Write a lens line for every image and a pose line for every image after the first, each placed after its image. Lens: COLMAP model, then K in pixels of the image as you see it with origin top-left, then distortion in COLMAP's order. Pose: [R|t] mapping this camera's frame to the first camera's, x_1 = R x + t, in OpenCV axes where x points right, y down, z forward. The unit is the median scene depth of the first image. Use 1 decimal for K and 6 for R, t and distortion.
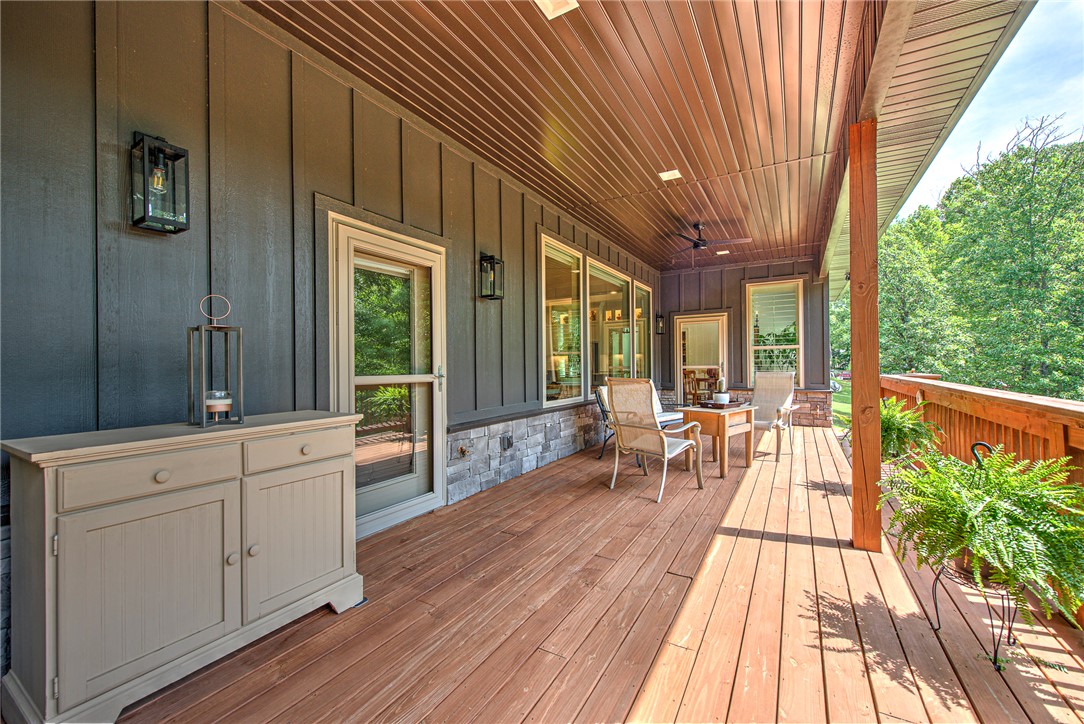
lens RADIAL K [[431.2, 0, 540.0], [0, 431.2, 365.1], [0, 0, 1]] dist [-0.003234, -0.000663]
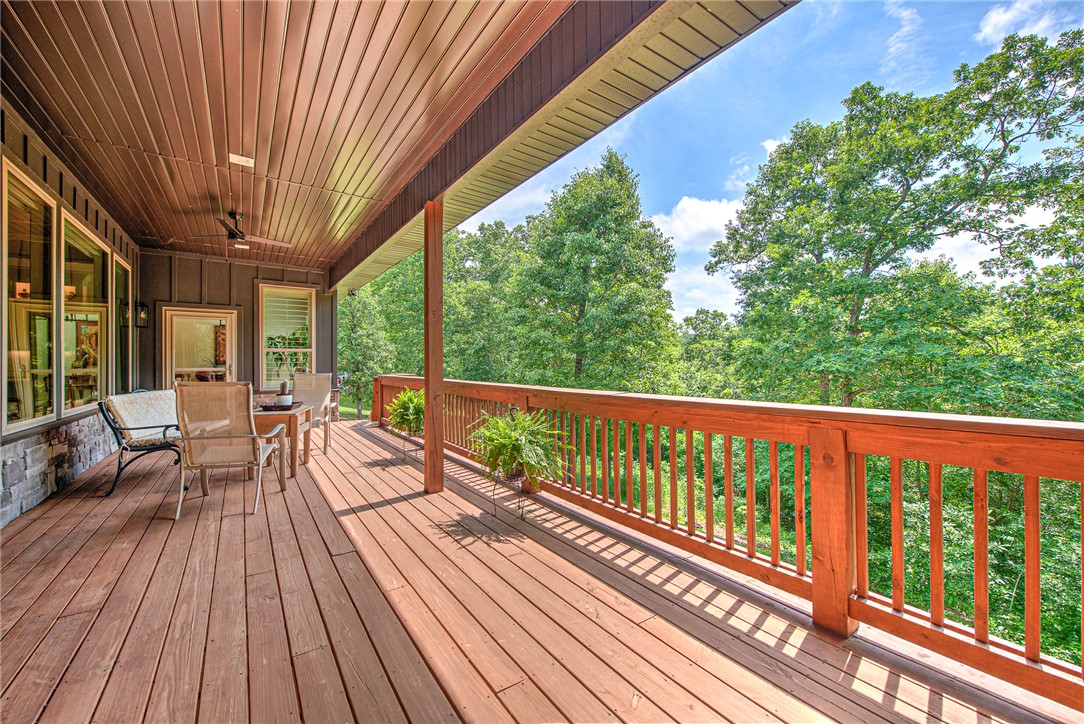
lens RADIAL K [[431.2, 0, 549.2], [0, 431.2, 362.4], [0, 0, 1]] dist [-0.003234, -0.000663]
pose [[0.397371, 0.012634, 0.917571, -0.267011], [-0.001150, 0.999911, -0.013270, 0.001876], [-0.917657, 0.004218, 0.397350, 0.032956]]
